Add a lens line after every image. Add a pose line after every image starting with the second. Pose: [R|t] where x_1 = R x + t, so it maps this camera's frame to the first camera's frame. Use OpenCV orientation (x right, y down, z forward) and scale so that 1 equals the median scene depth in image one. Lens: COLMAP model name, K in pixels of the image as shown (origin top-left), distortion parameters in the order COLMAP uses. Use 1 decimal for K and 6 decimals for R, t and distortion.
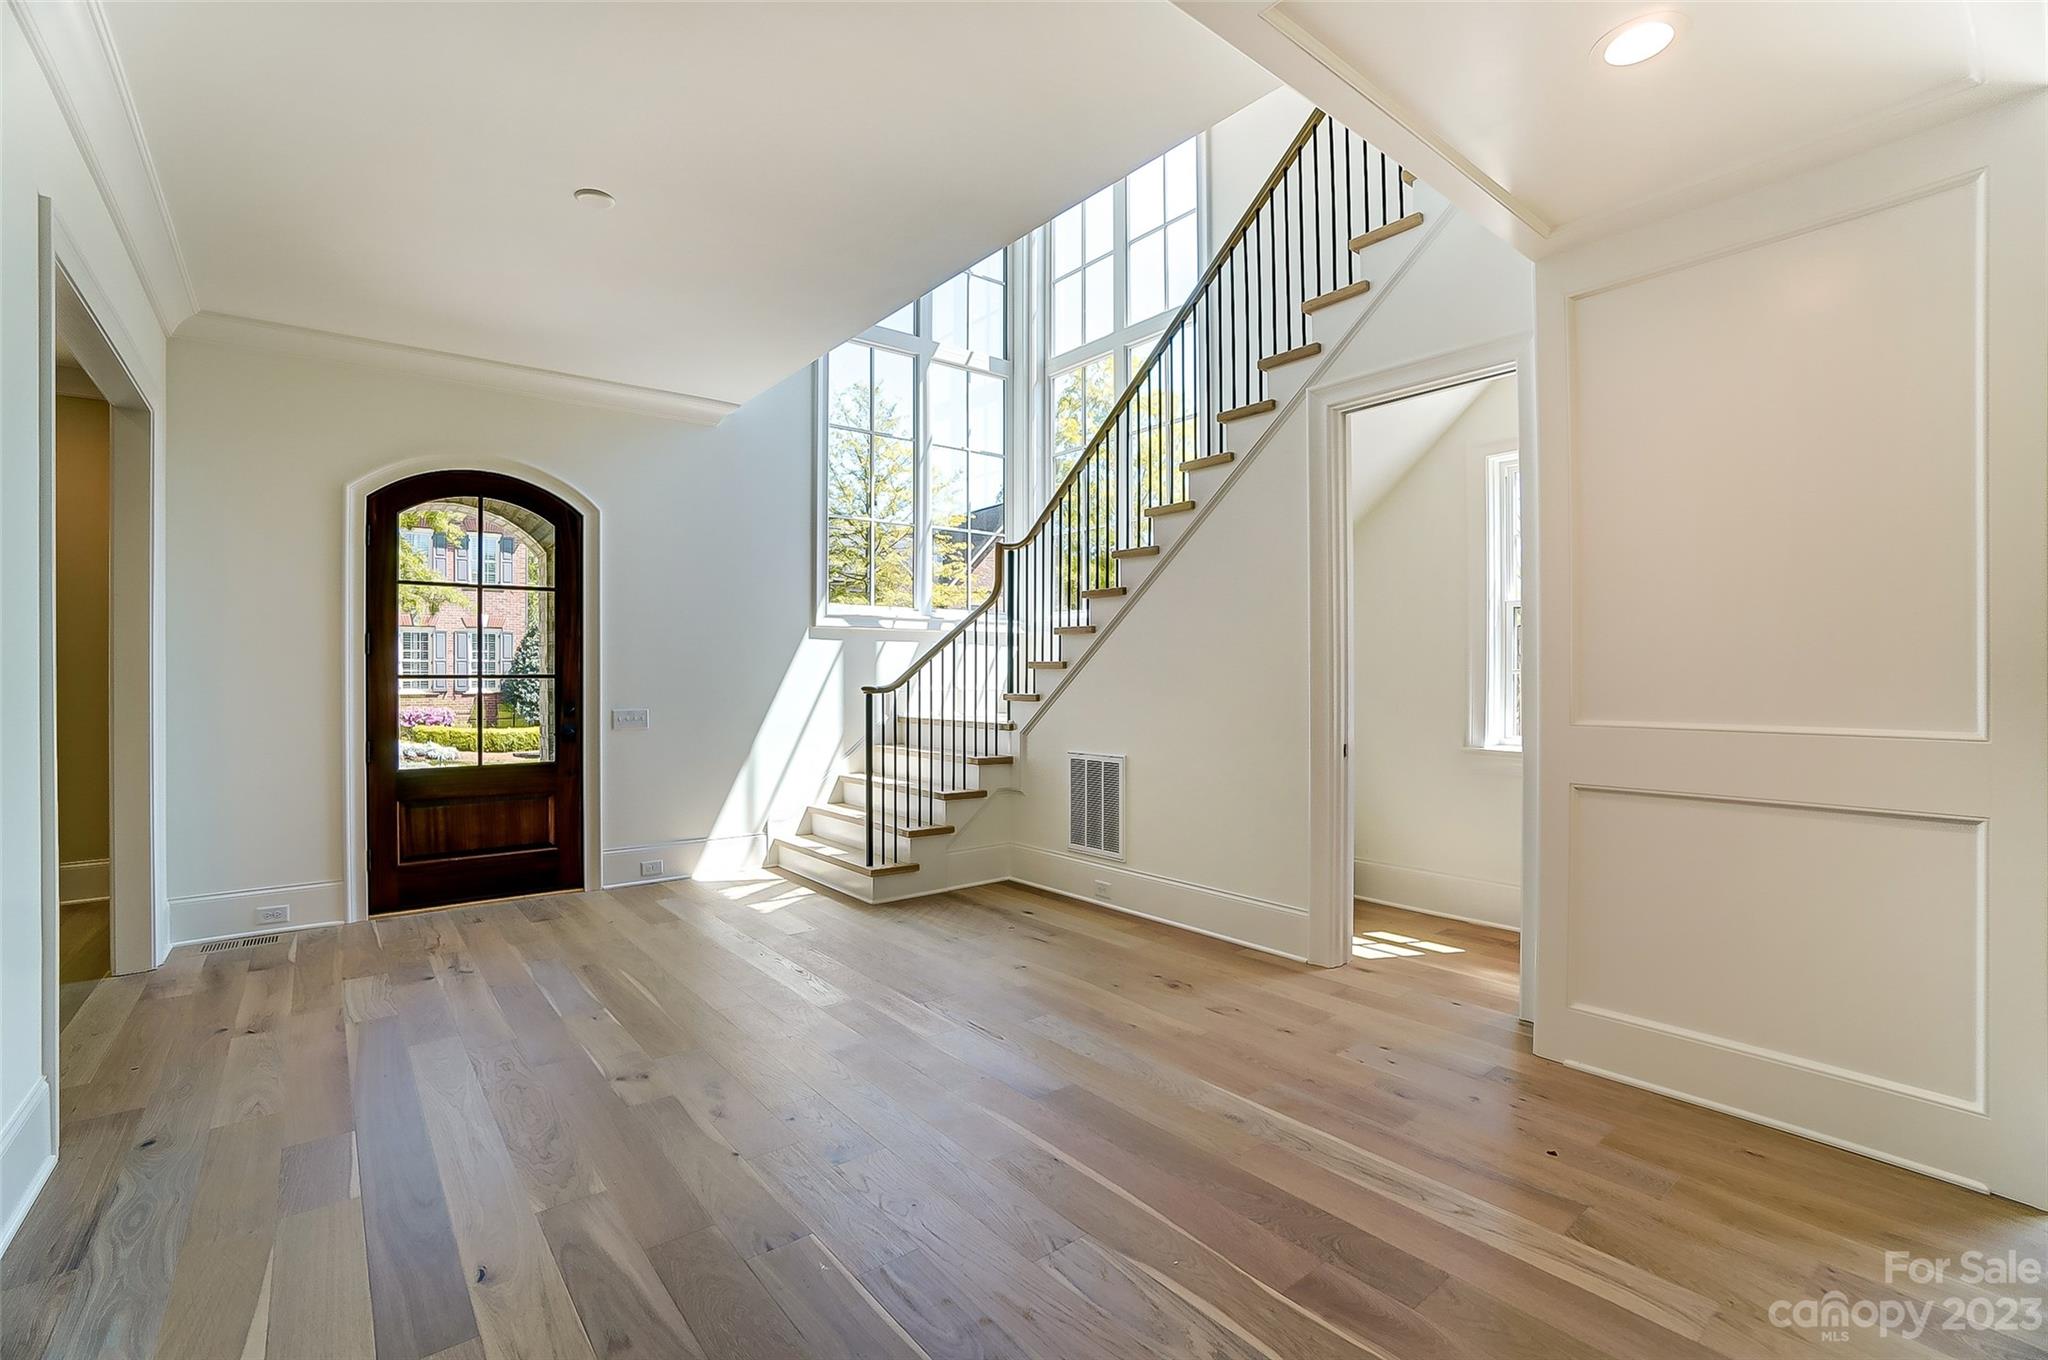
lens RADIAL K [[912.9, 0, 1024.0], [0, 912.9, 680.0], [0, 0, 1]] dist [-0.023385, -0.000619]
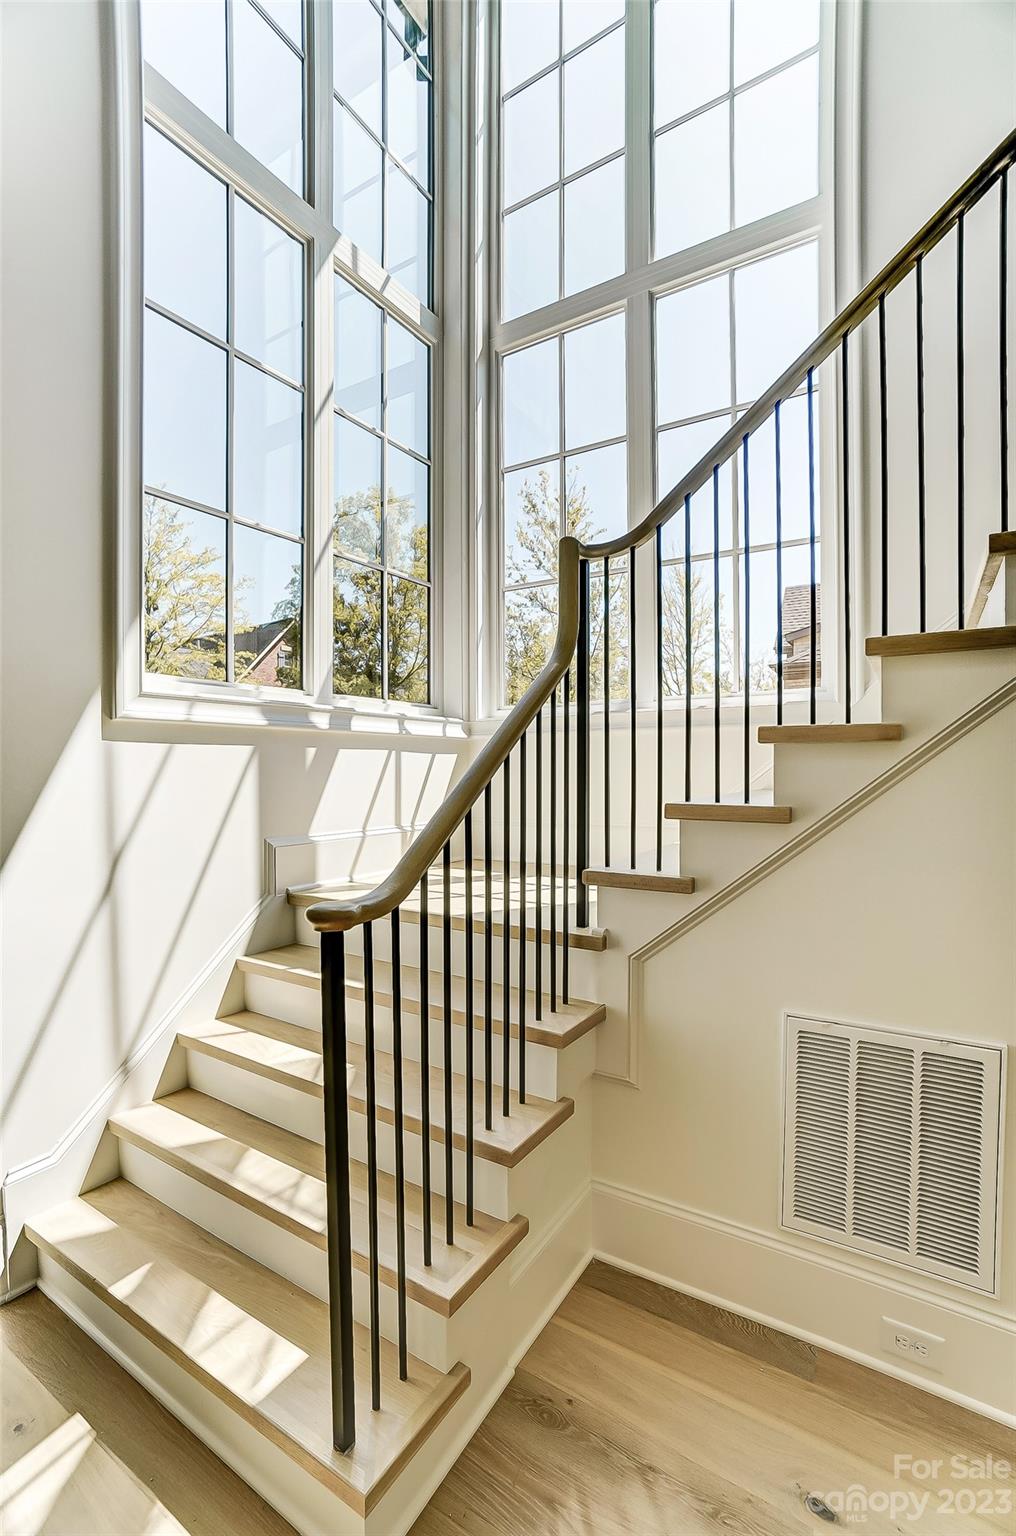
lens RADIAL K [[684.7, 0, 503.9], [0, 684.7, 783.2], [0, 0, 1]] dist [-0.023385, -0.000619]
pose [[0.949554, -0.010871, 0.313416, -0.158300], [0.003156, 0.999680, 0.025114, -0.034795], [-0.313588, -0.022857, 0.949284, 0.642544]]
